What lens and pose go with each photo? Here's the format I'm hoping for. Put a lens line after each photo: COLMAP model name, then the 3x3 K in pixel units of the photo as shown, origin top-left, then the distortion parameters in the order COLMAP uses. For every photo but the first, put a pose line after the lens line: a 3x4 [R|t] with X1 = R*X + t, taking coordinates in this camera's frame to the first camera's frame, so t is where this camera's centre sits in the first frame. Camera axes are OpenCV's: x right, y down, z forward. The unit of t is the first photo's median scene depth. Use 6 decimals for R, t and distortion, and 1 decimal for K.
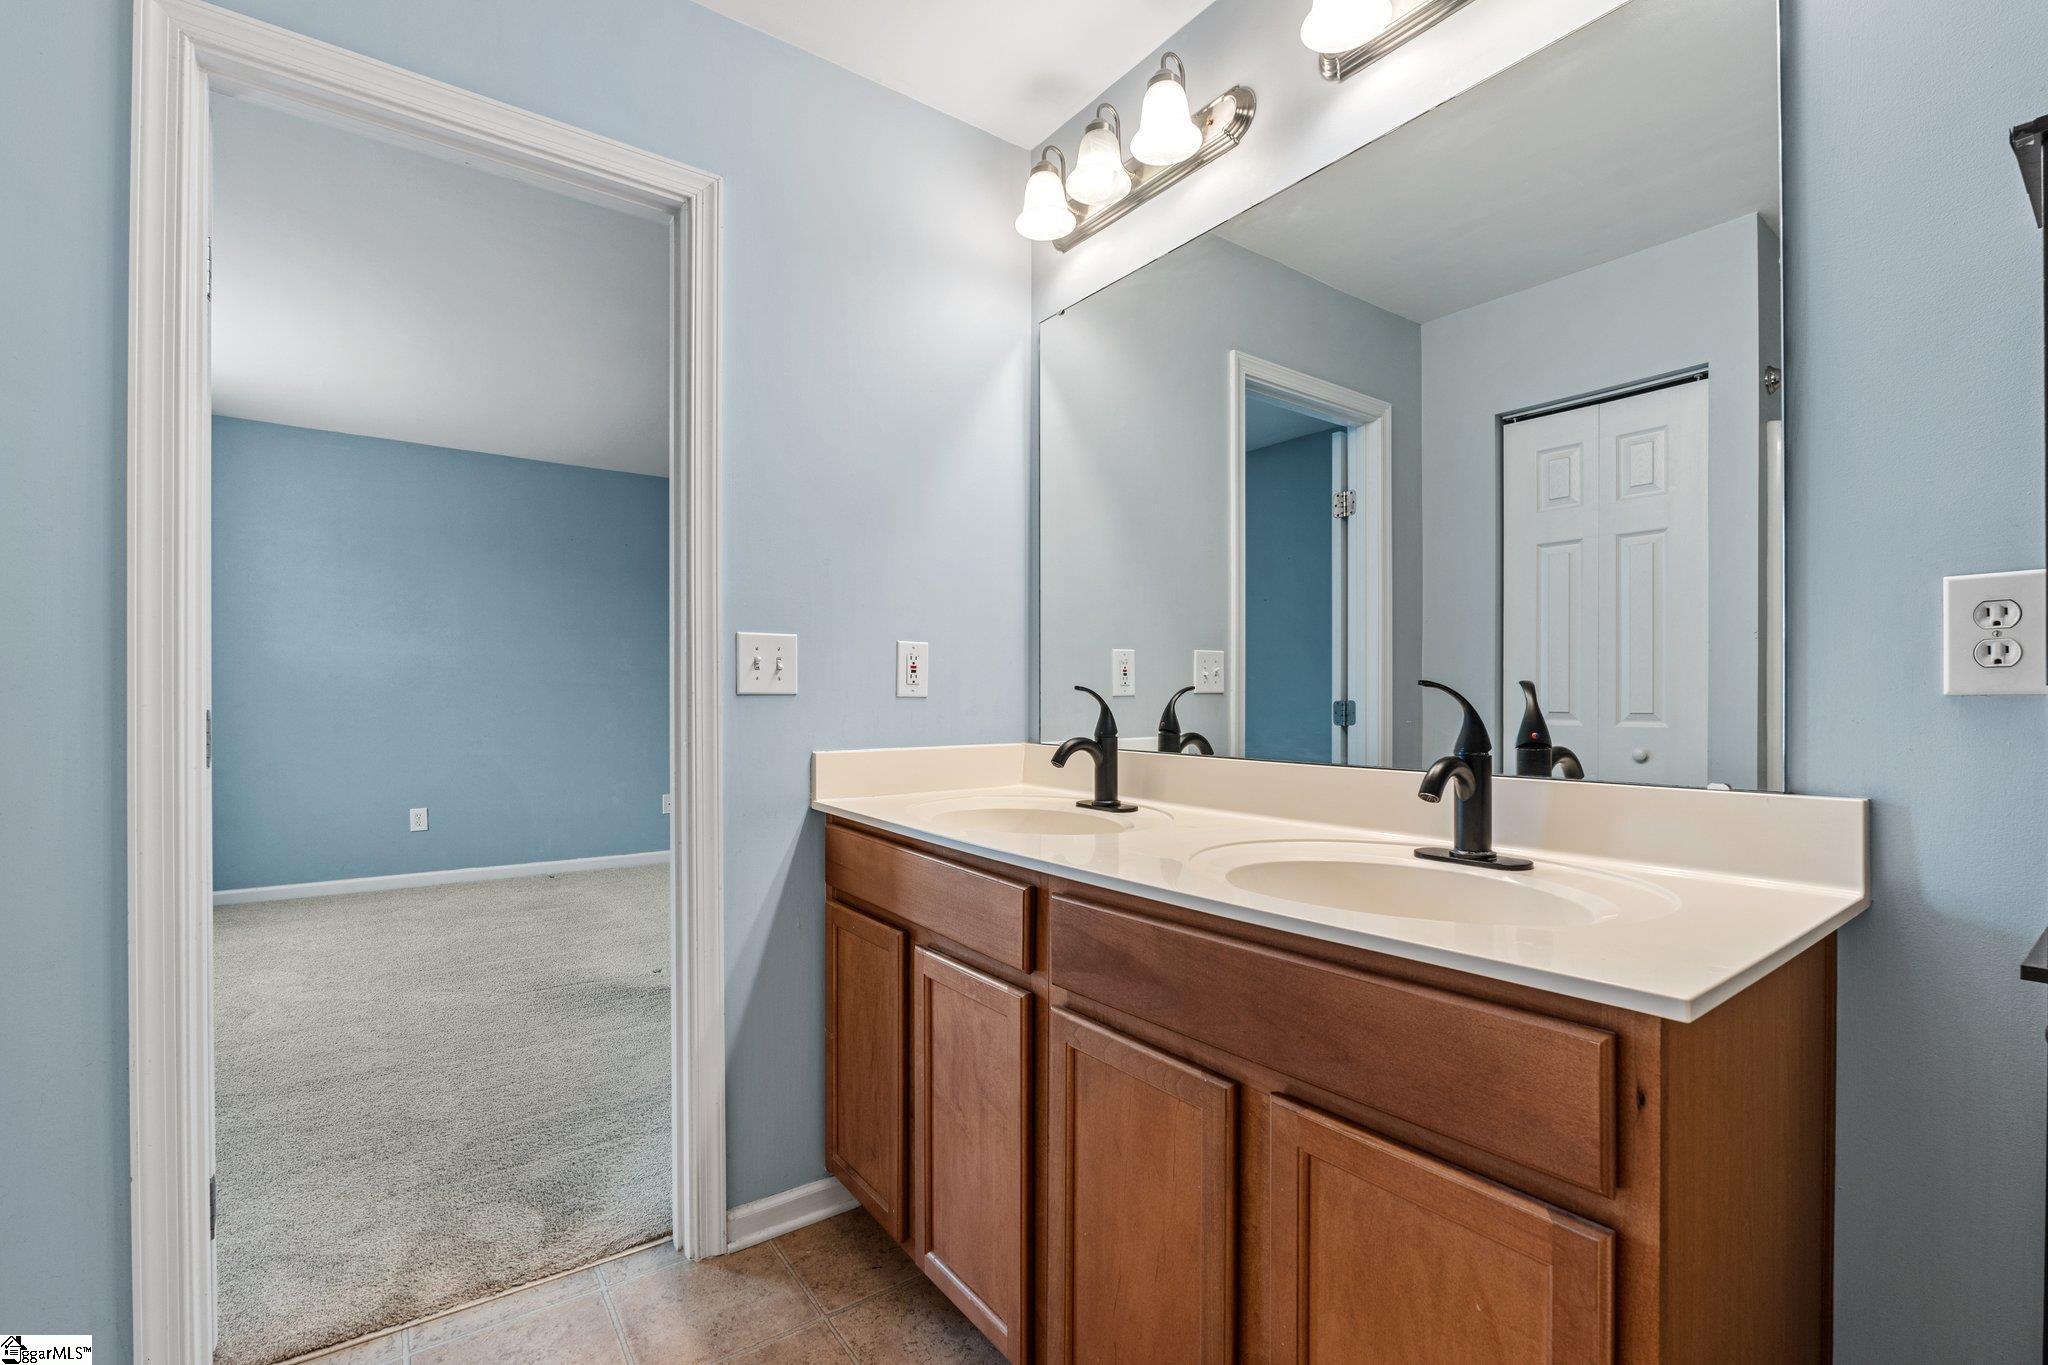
lens RADIAL K [[895.5, 0, 1022.8], [0, 895.5, 685.0], [0, 0, 1]] dist [0.001145, 0.000135]
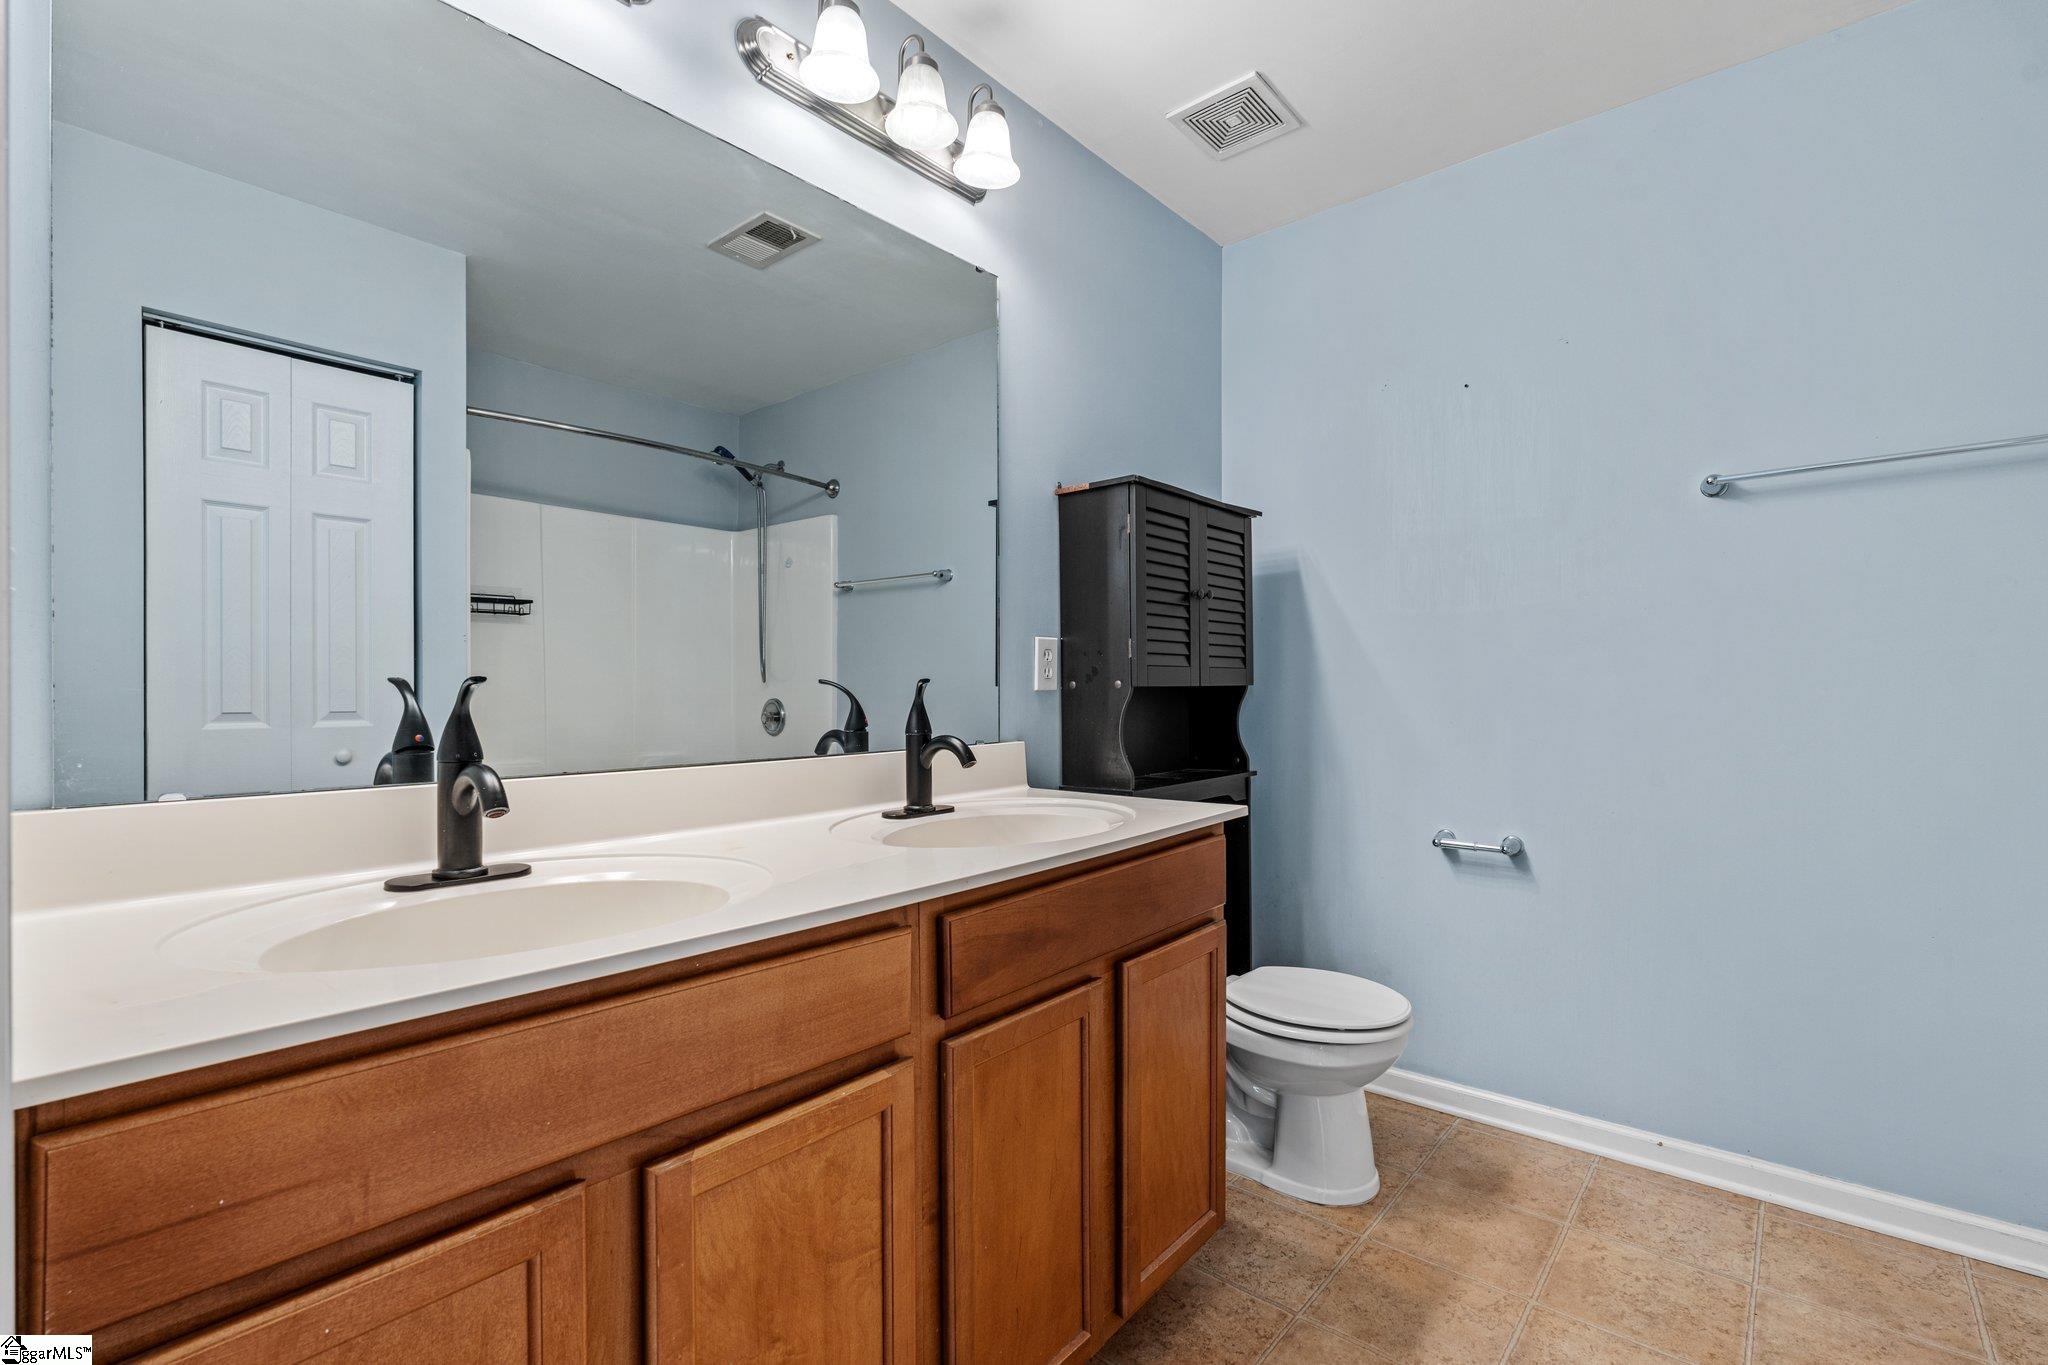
lens RADIAL K [[910.3, 0, 1035.5], [0, 910.3, 690.1], [0, 0, 1]] dist [-0.008000, 0.000558]
pose [[-0.232110, 0.001466, 0.972689, -0.761068], [-0.008389, 0.999959, -0.003509, 0.012123], [-0.972653, -0.008975, -0.232088, 1.001734]]
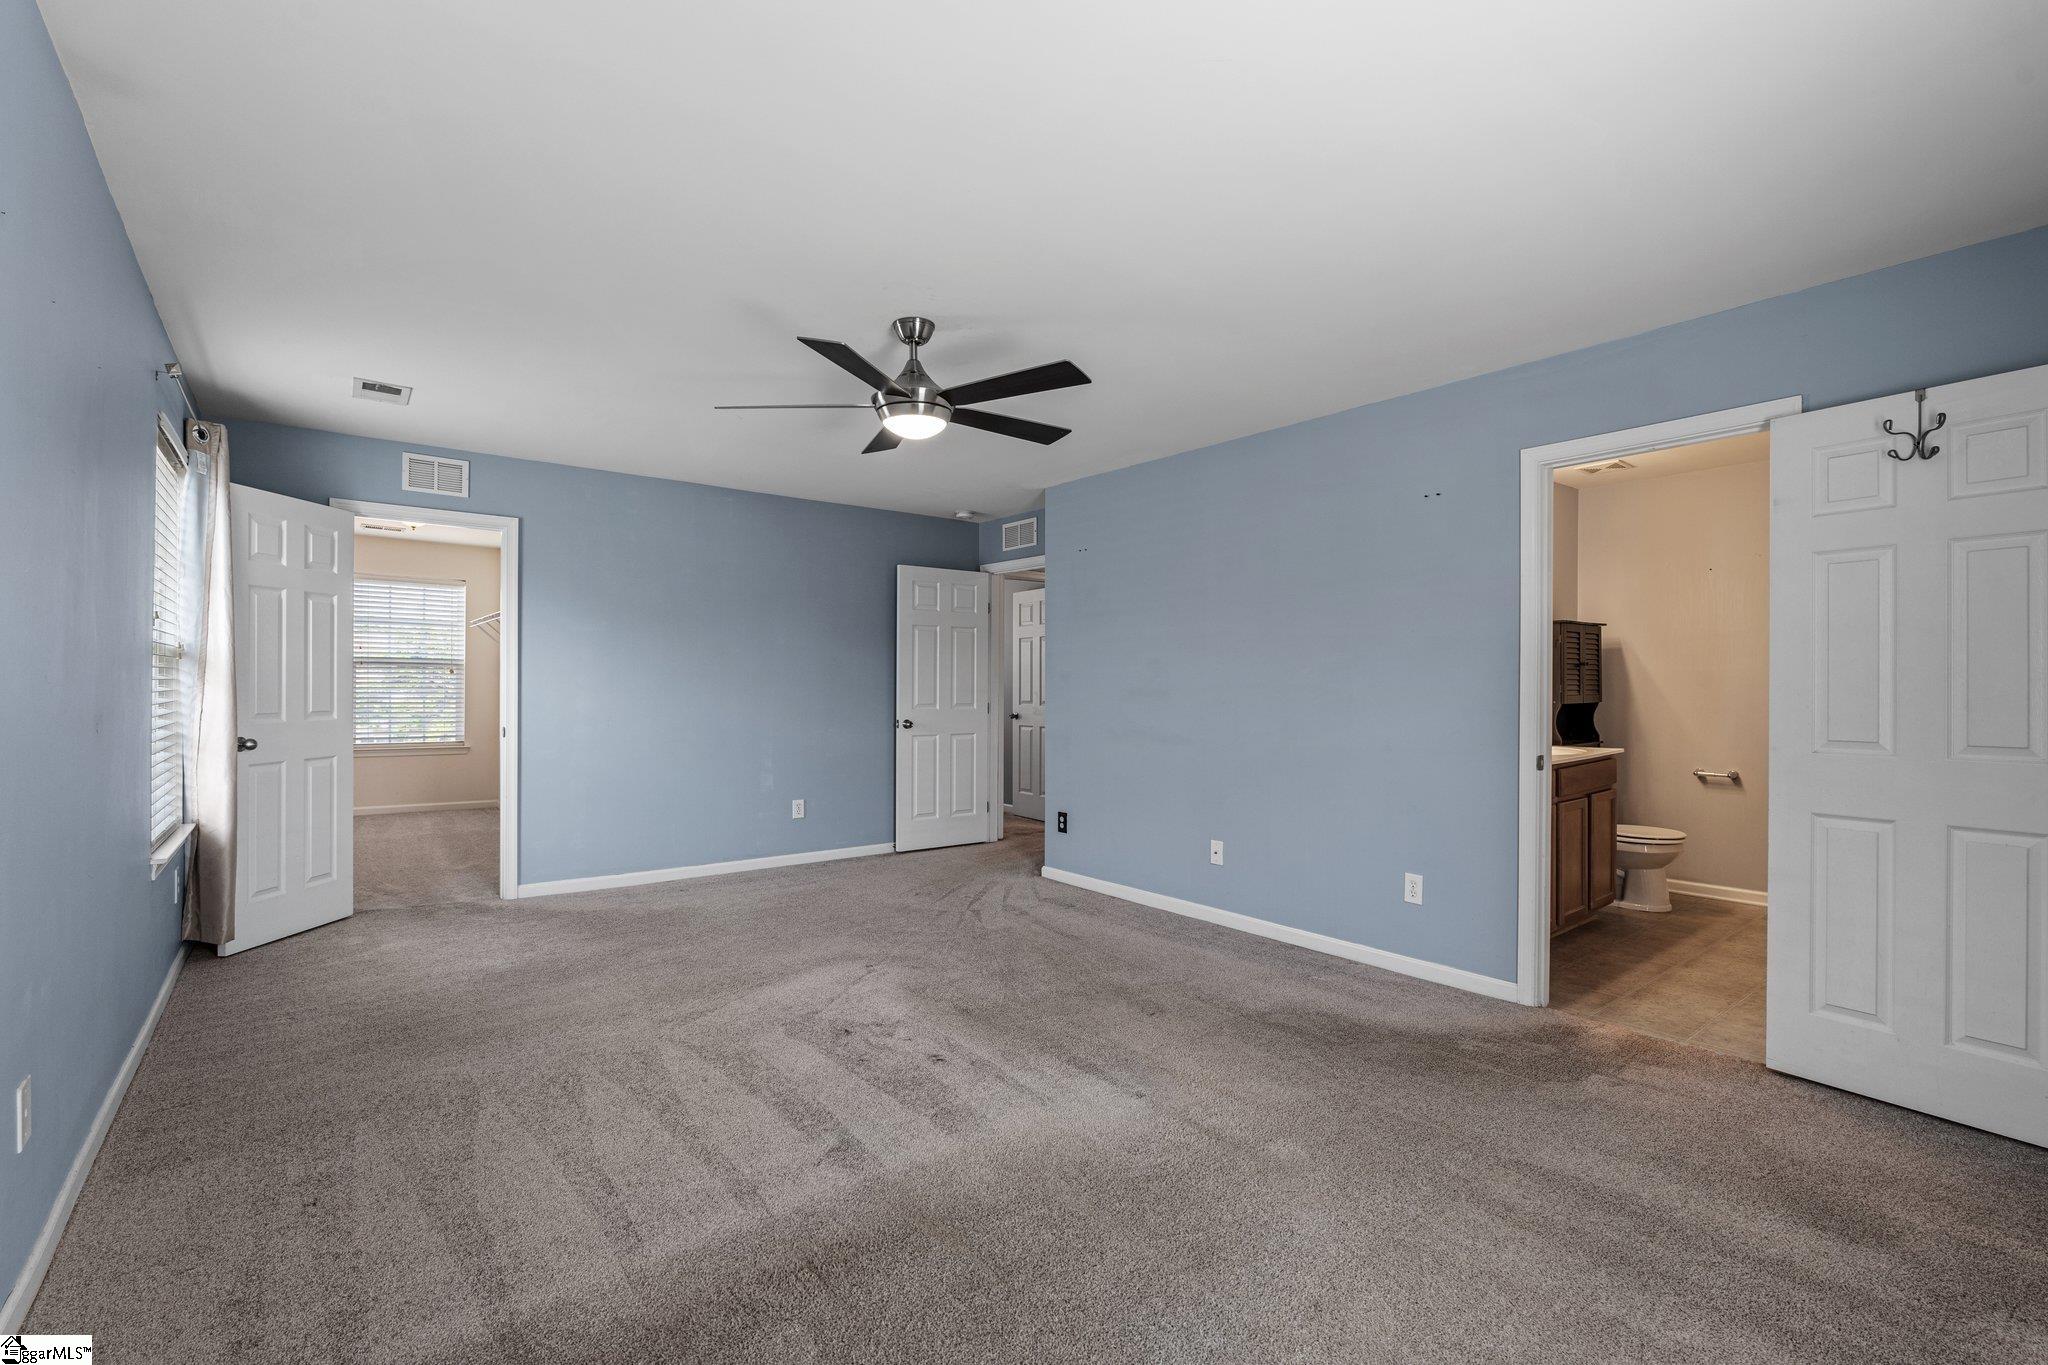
lens RADIAL K [[910.3, 0, 1035.5], [0, 910.3, 690.1], [0, 0, 1]] dist [-0.008000, 0.000558]
pose [[-0.048918, 0.006970, 0.998778, -2.754551], [-0.005445, 0.999959, -0.007245, -0.017379], [-0.998788, -0.005792, -0.048878, 2.669362]]
